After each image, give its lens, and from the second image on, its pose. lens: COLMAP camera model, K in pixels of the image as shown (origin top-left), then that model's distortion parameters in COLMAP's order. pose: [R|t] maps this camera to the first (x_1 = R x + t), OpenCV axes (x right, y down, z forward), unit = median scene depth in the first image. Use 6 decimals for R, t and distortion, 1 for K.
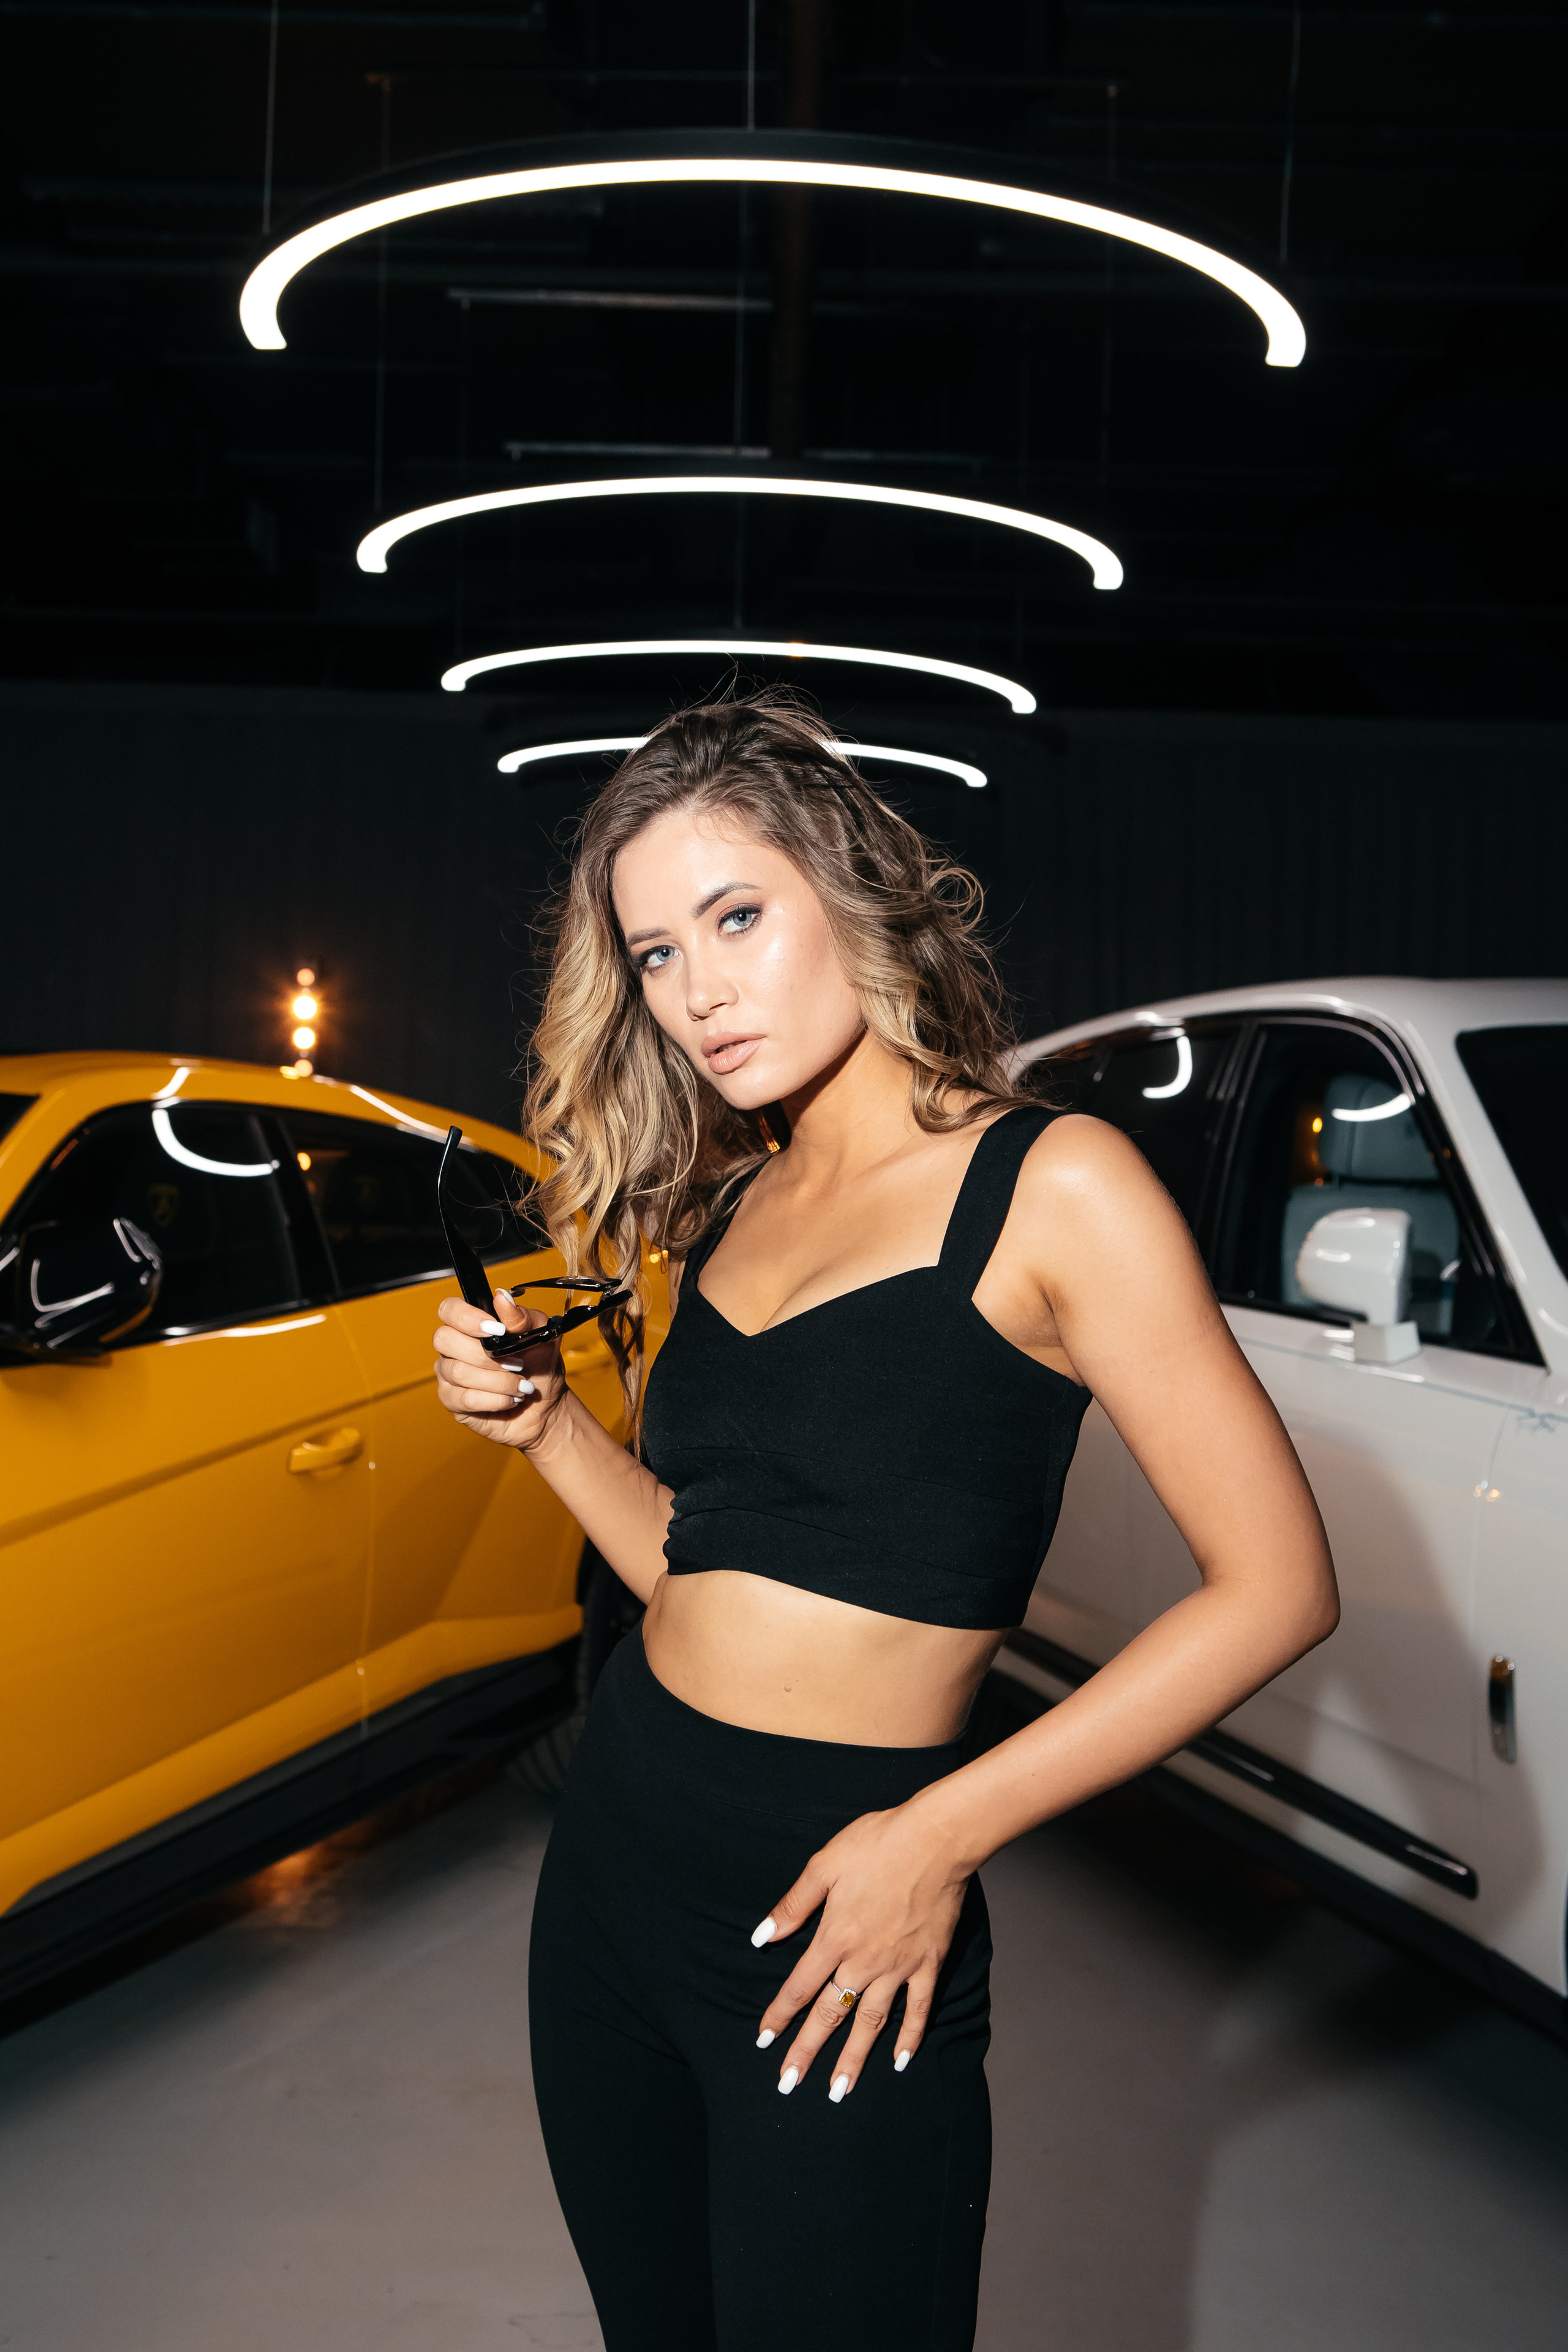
lens RADIAL K [[2513.6, 0, 788.9], [0, 2513.6, 1248.7], [0, 0, 1]] dist [0.001641, 0.016416]
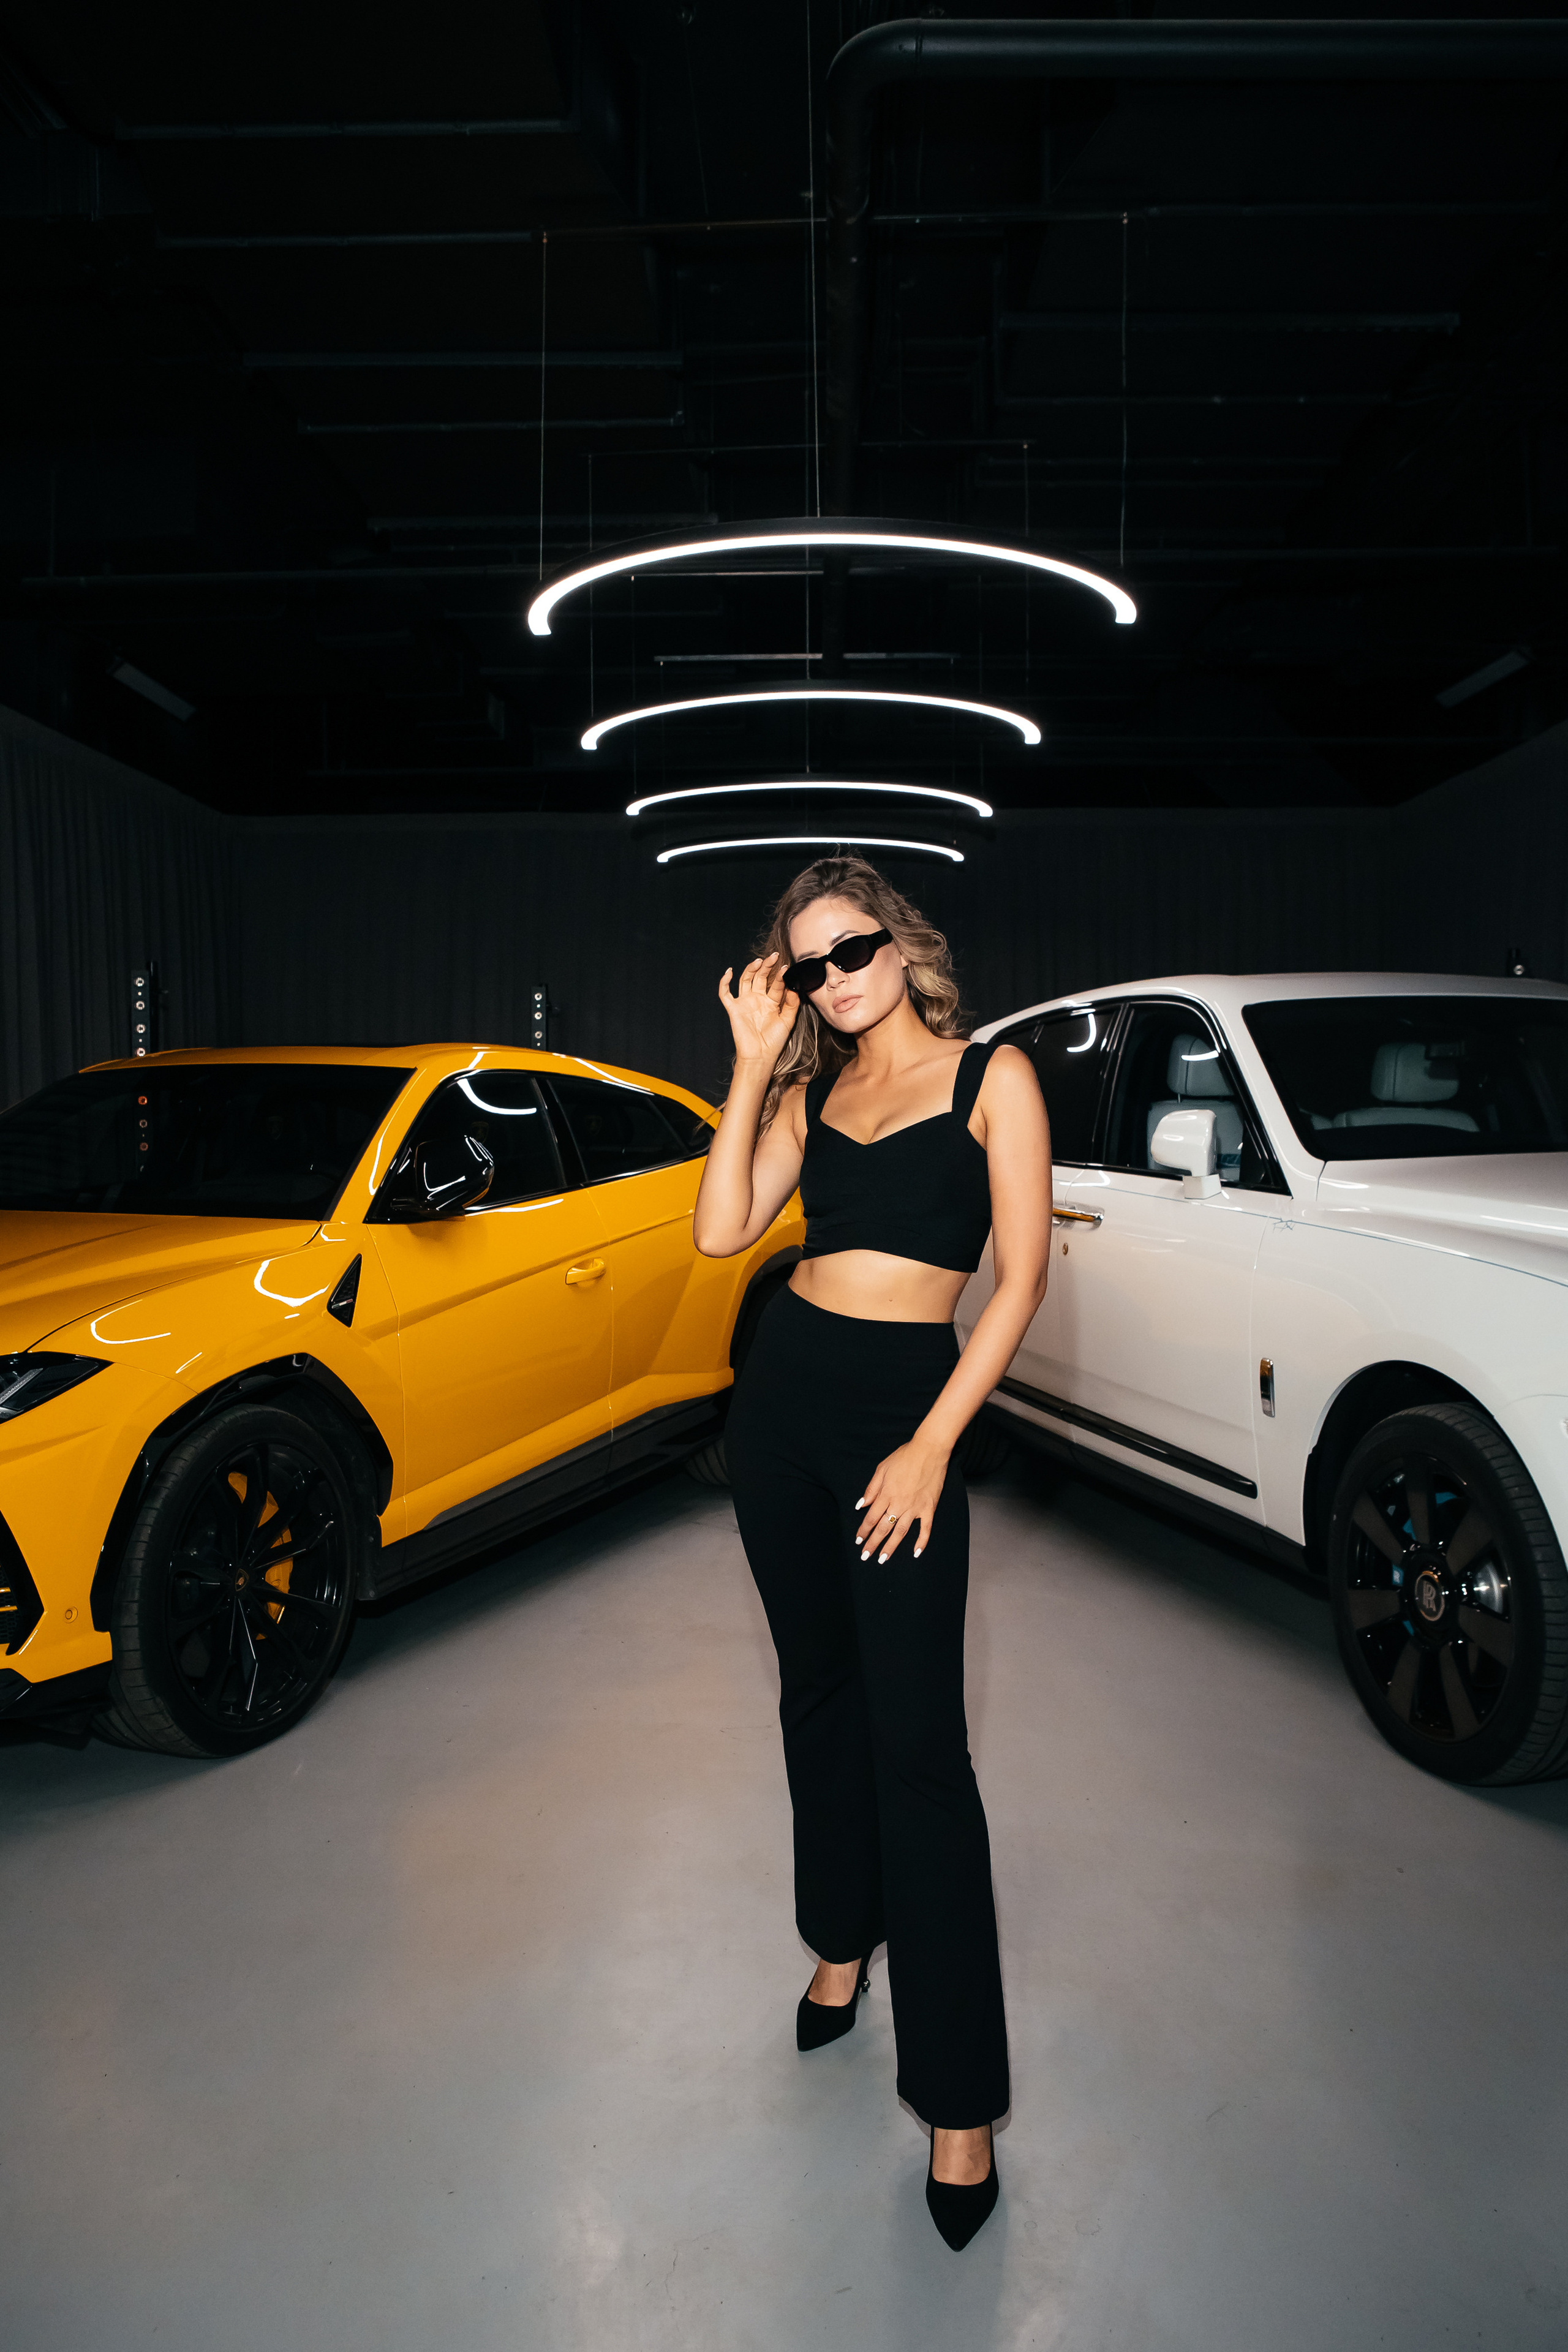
lens RADIAL K [[1896.8, 0, 784.0], [0, 1896.8, 1176.0], [0, 0, 1]] dist [-0.074344, -0.001887]
pose [[0.999183, -0.030093, -0.026965, -0.013036], [0.029910, 0.999527, -0.007156, 0.028276], [0.027168, 0.006343, 0.999611, -0.280108]]
